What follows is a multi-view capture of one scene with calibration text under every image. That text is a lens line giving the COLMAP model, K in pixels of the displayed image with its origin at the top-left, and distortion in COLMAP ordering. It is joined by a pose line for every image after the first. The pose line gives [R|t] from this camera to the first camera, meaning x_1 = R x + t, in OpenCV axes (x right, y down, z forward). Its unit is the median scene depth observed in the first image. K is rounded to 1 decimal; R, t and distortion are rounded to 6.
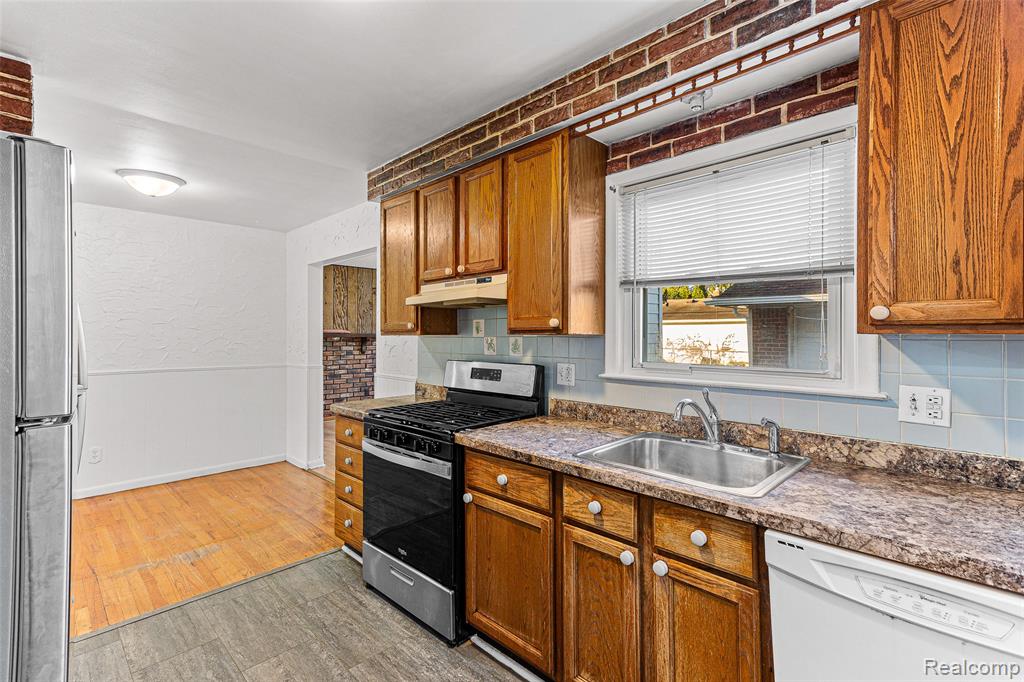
lens RADIAL K [[484.0, 0, 505.4], [0, 484.0, 331.9], [0, 0, 1]] dist [0.027668, 0.000761]
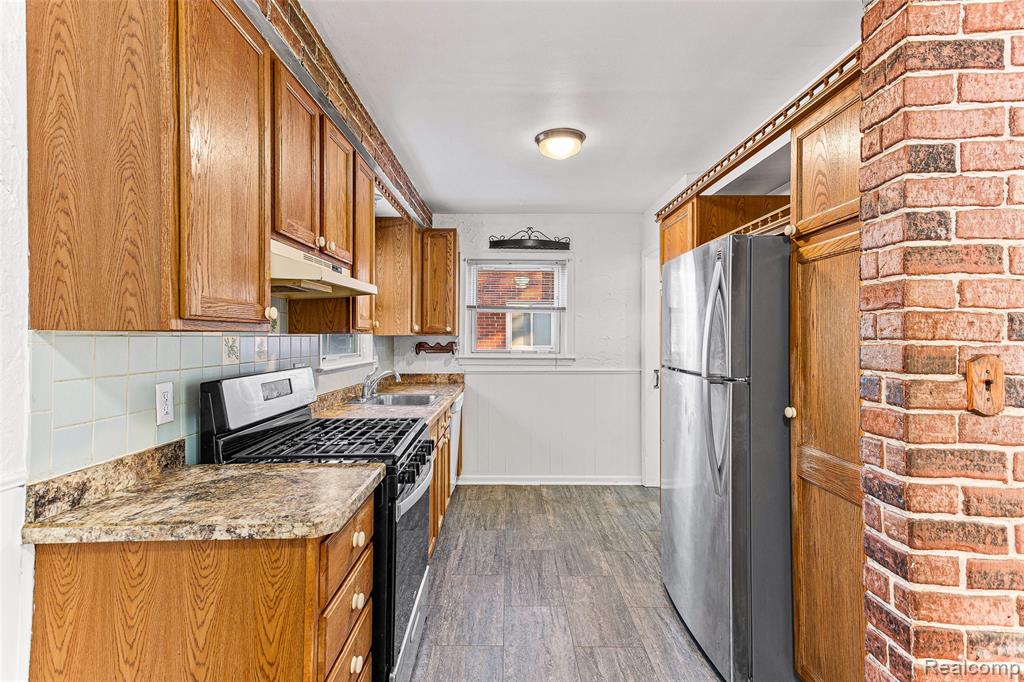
lens RADIAL K [[484.0, 0, 505.4], [0, 484.0, 331.9], [0, 0, 1]] dist [0.027668, 0.000761]
pose [[-0.716464, 0.007817, 0.697580, -0.774797], [-0.005933, 0.999833, -0.017298, 0.014896], [-0.697598, -0.016532, -0.716298, 1.278028]]
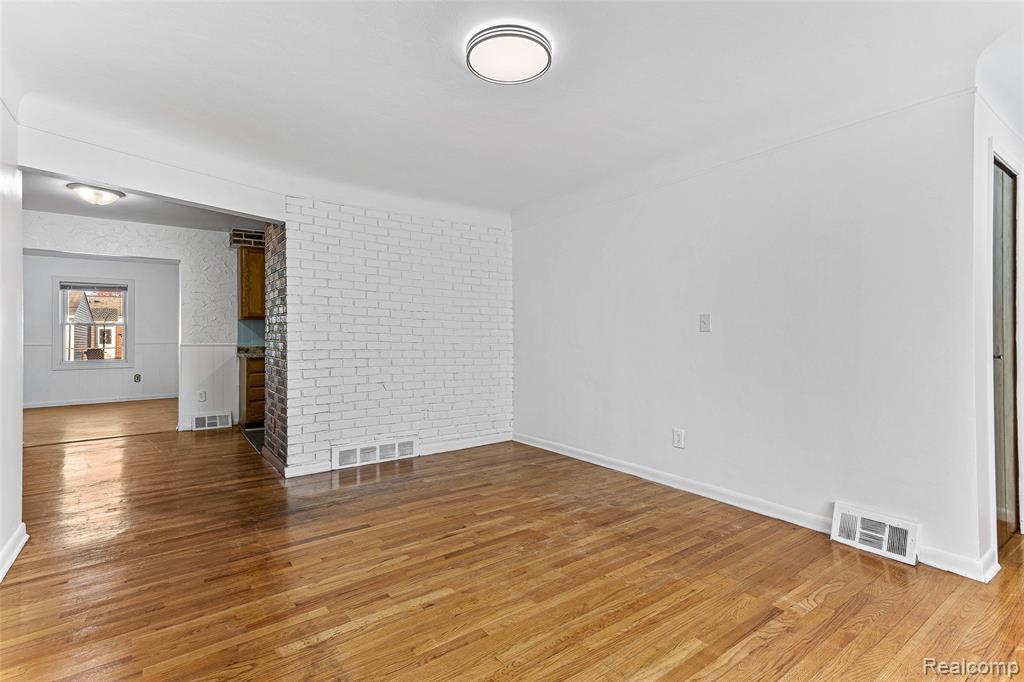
lens RADIAL K [[487.6, 0, 509.1], [0, 487.6, 326.8], [0, 0, 1]] dist [0.028209, -0.000174]
pose [[0.147387, 0.011629, 0.989011, -2.324765], [0.001634, 0.999927, -0.012001, 0.070402], [-0.989078, 0.003385, 0.147357, -0.344989]]
